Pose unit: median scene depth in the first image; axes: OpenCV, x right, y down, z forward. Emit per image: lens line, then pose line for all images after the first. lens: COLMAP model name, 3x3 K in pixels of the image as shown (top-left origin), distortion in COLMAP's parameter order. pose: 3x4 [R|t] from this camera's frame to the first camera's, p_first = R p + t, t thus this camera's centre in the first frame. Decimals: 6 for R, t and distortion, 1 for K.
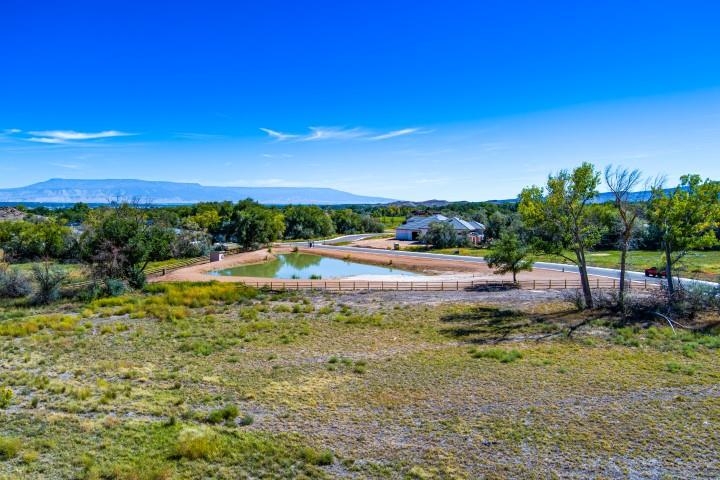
lens RADIAL K [[579.5, 0, 359.1], [0, 579.5, 242.2], [0, 0, 1]] dist [-0.075607, 0.018045]
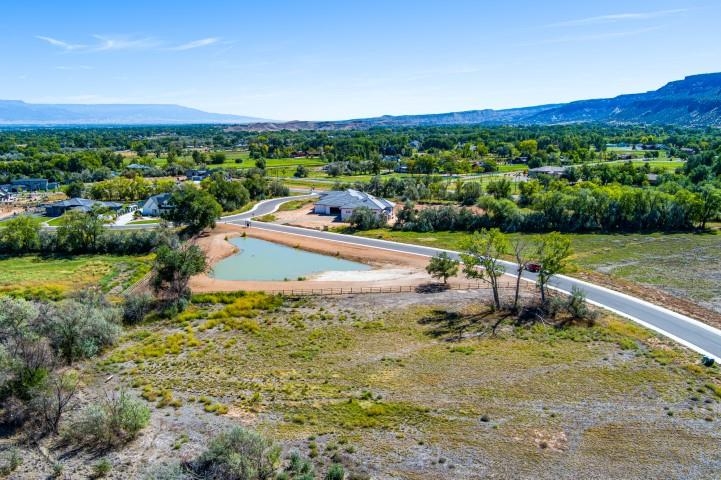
lens RADIAL K [[580.3, 0, 359.5], [0, 580.3, 242.2], [0, 0, 1]] dist [-0.075607, 0.018045]
pose [[0.978651, -0.031983, 0.203024, -0.384042], [0.011122, 0.994612, 0.103070, -0.294287], [-0.205226, -0.098612, 0.973734, -0.637622]]
